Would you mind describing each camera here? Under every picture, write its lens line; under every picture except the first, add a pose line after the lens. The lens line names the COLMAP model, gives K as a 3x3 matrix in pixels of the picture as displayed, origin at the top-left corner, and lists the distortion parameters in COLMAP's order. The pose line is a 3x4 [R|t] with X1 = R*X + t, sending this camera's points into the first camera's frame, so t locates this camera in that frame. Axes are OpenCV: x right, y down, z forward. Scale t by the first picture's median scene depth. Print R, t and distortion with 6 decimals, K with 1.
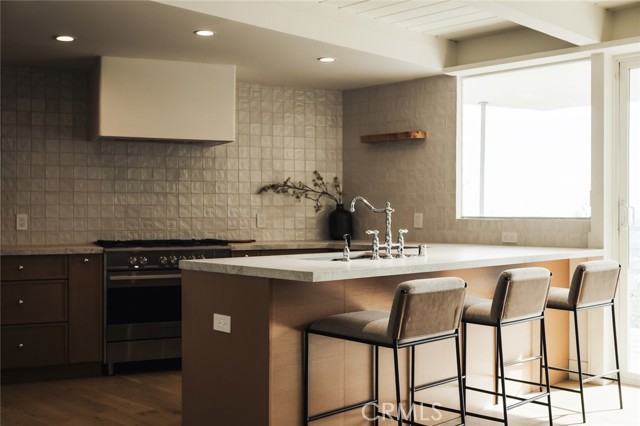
lens RADIAL K [[700.7, 0, 320.9], [0, 700.7, 216.1], [0, 0, 1]] dist [0.022837, 0.000000]
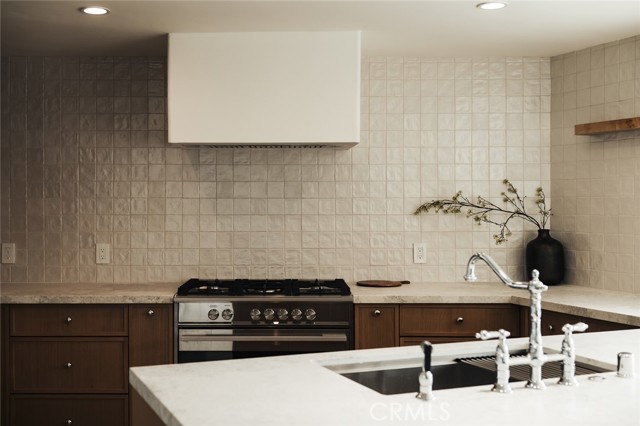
lens RADIAL K [[700.7, 0, 316.8], [0, 700.7, 206.4], [0, 0, 1]] dist [0.022837, 0.000000]
pose [[0.919242, 0.003063, -0.393680, 0.097937], [-0.002721, 0.999995, 0.001427, -0.042130], [0.393683, -0.000241, 0.919246, 0.331437]]
